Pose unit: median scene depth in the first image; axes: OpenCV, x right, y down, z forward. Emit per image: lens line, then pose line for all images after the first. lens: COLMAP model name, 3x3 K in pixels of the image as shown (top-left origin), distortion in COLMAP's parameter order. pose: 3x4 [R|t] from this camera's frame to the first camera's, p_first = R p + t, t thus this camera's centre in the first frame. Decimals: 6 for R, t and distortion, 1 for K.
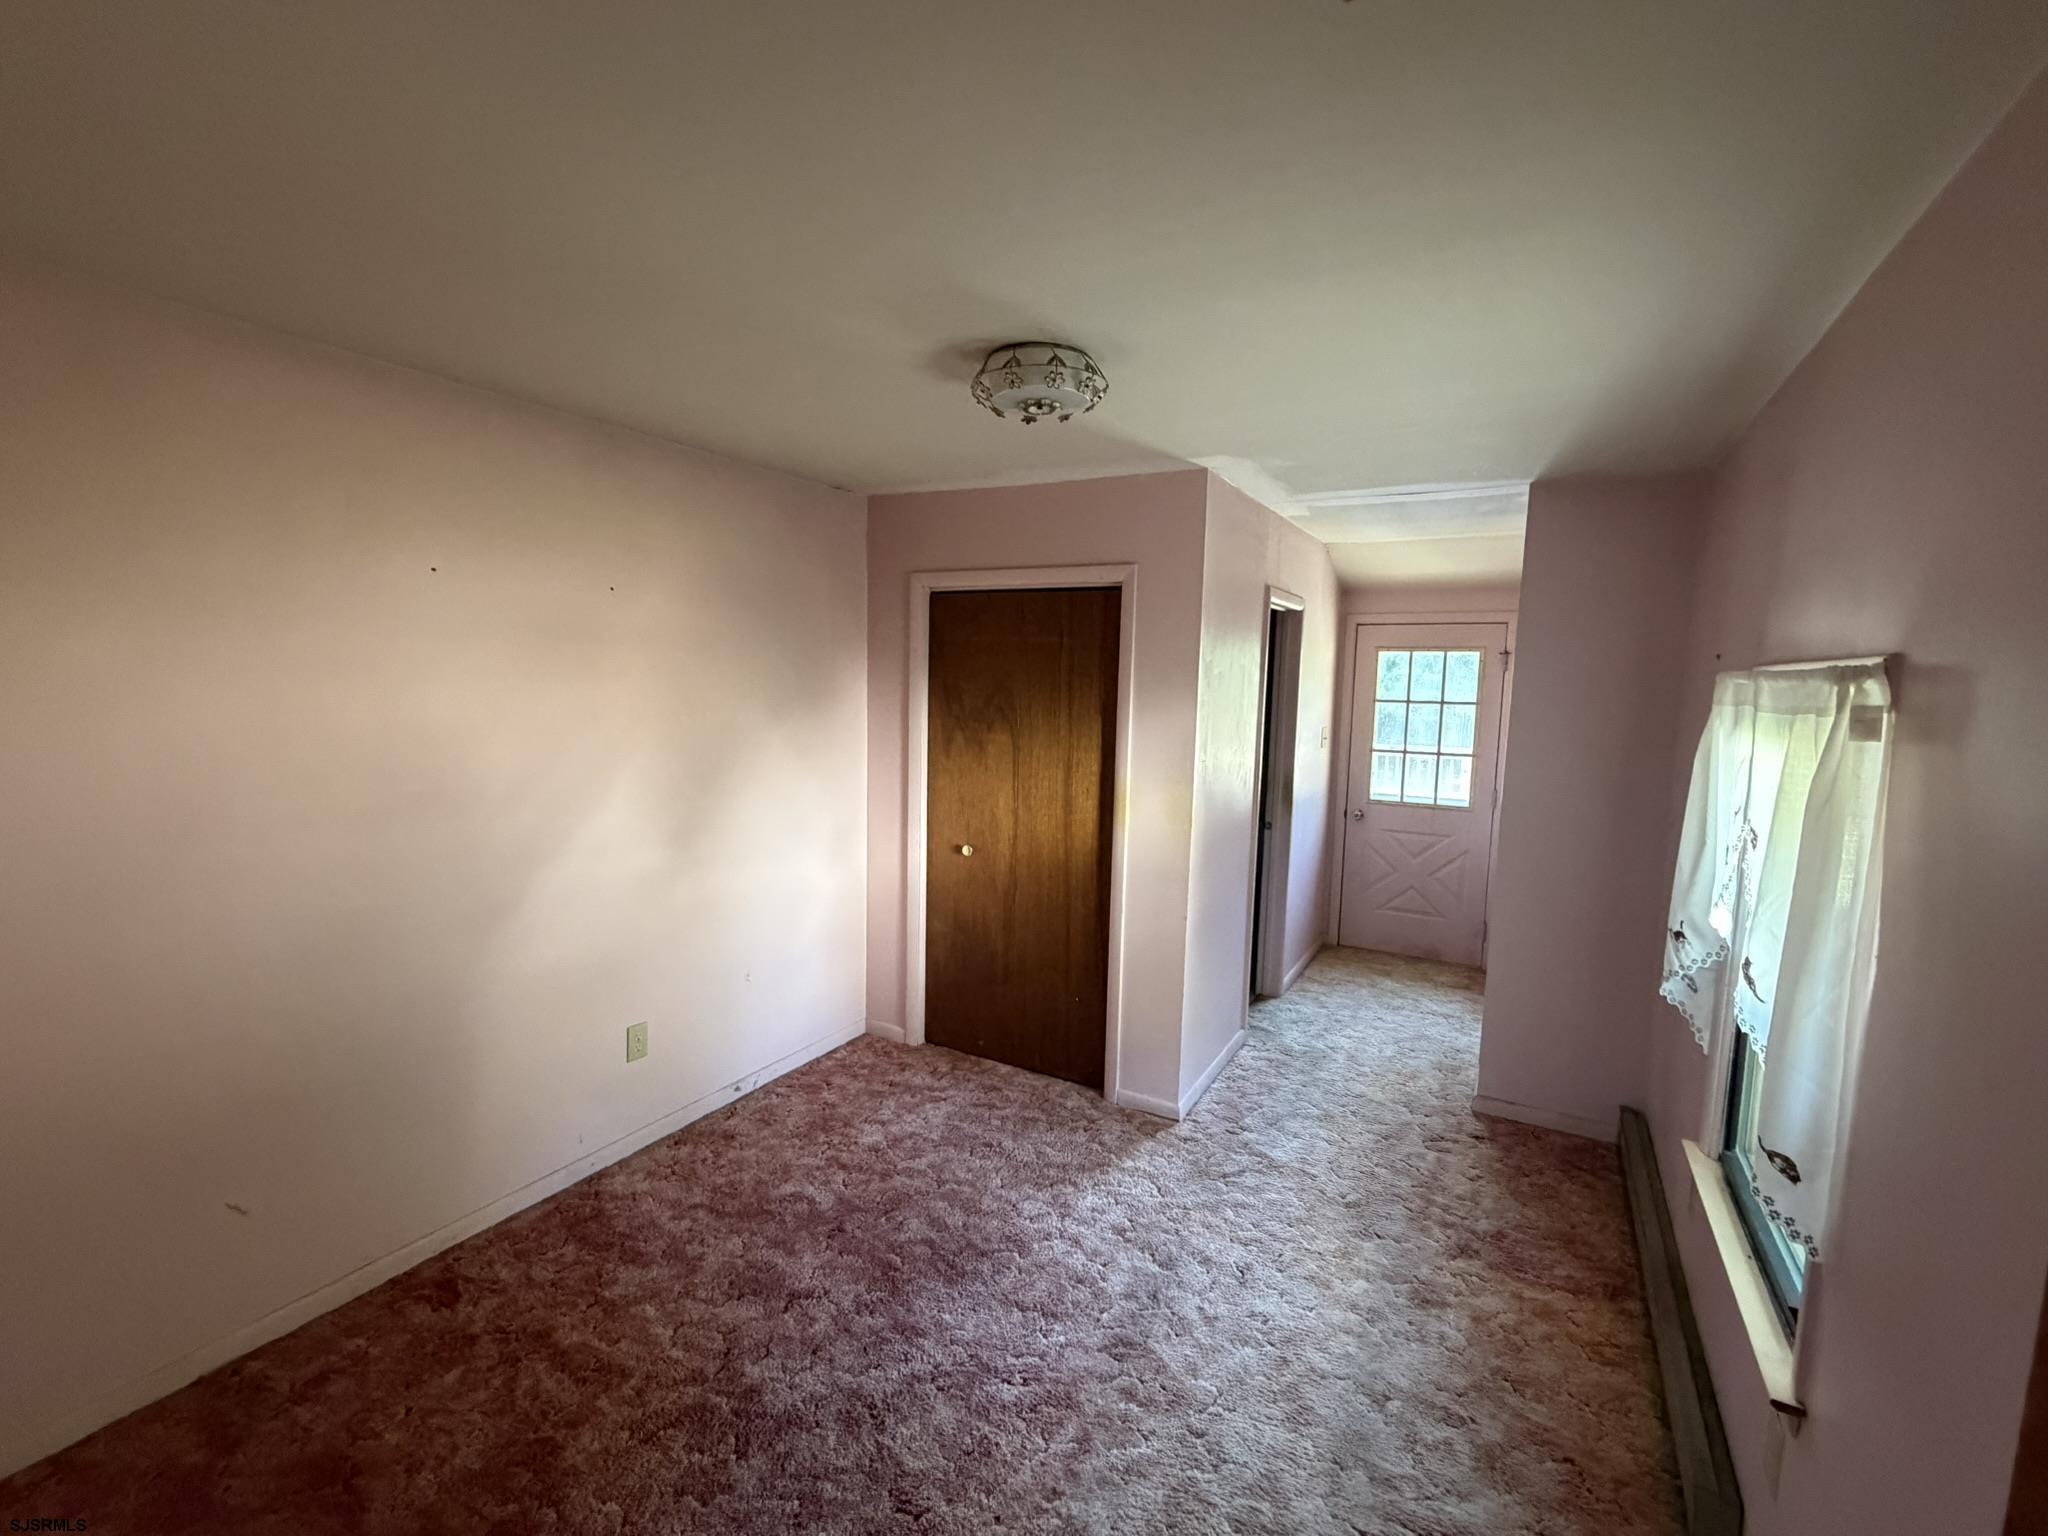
lens RADIAL K [[896.8, 0, 1024.0], [0, 896.8, 768.0], [0, 0, 1]] dist [0.001007, 0.000828]
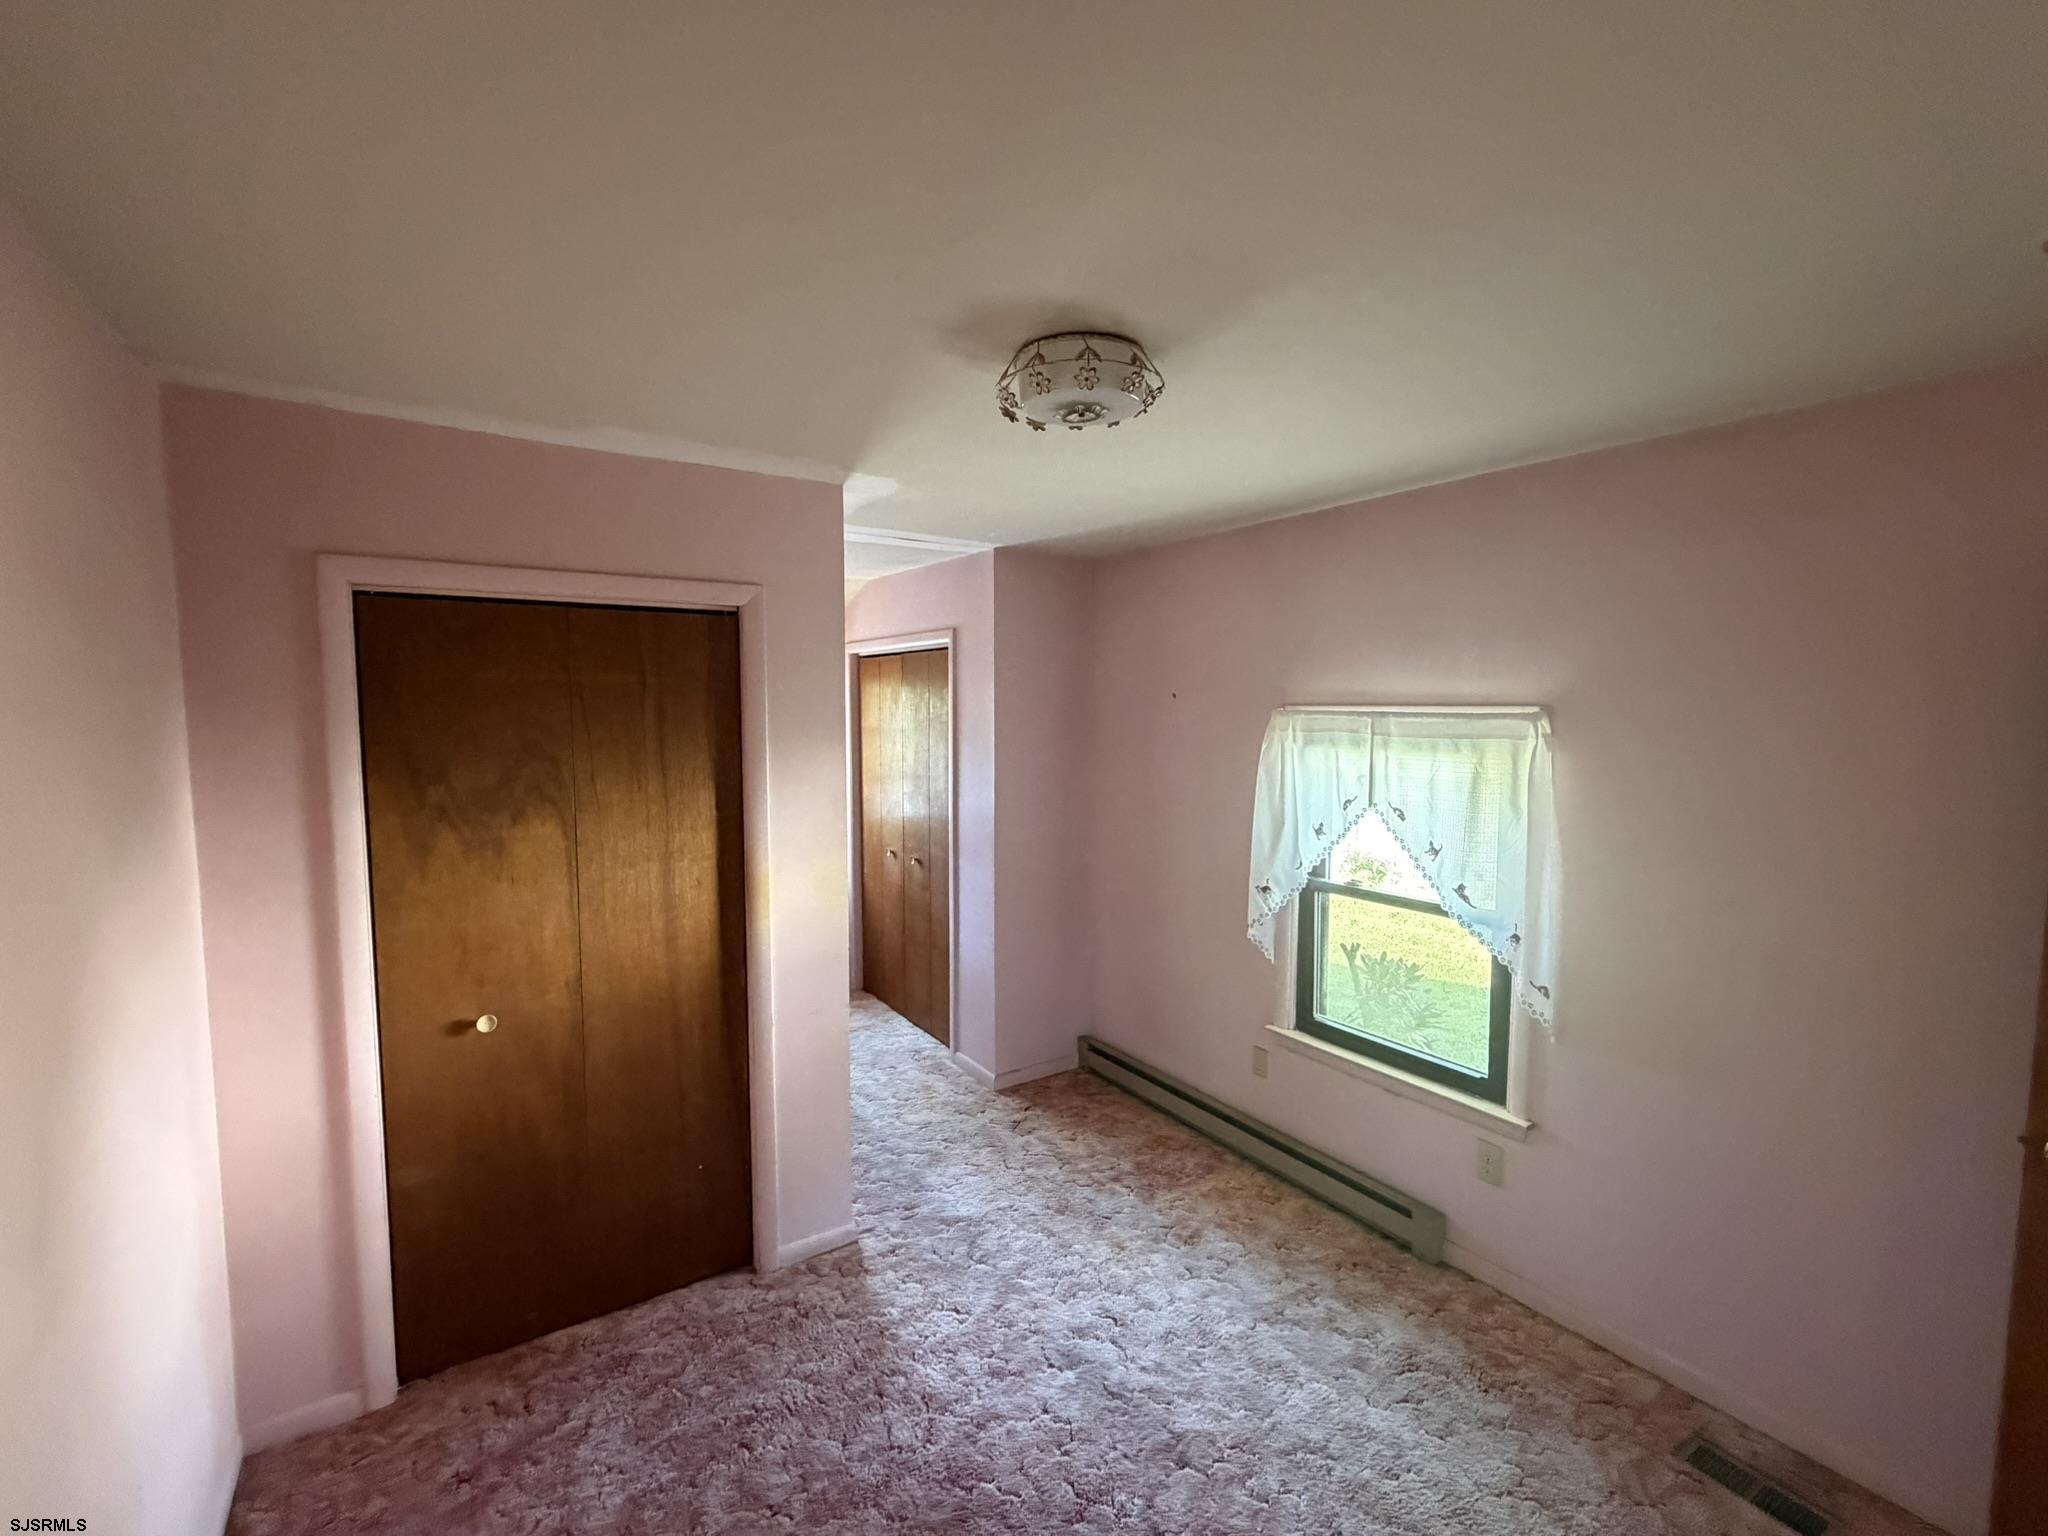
lens RADIAL K [[896.8, 0, 1024.0], [0, 896.8, 768.0], [0, 0, 1]] dist [0.001007, 0.000828]
pose [[0.451308, -0.090413, 0.887776, -0.481956], [0.105074, 0.993318, 0.047746, -0.080067], [-0.886161, 0.071734, 0.457792, 0.441256]]
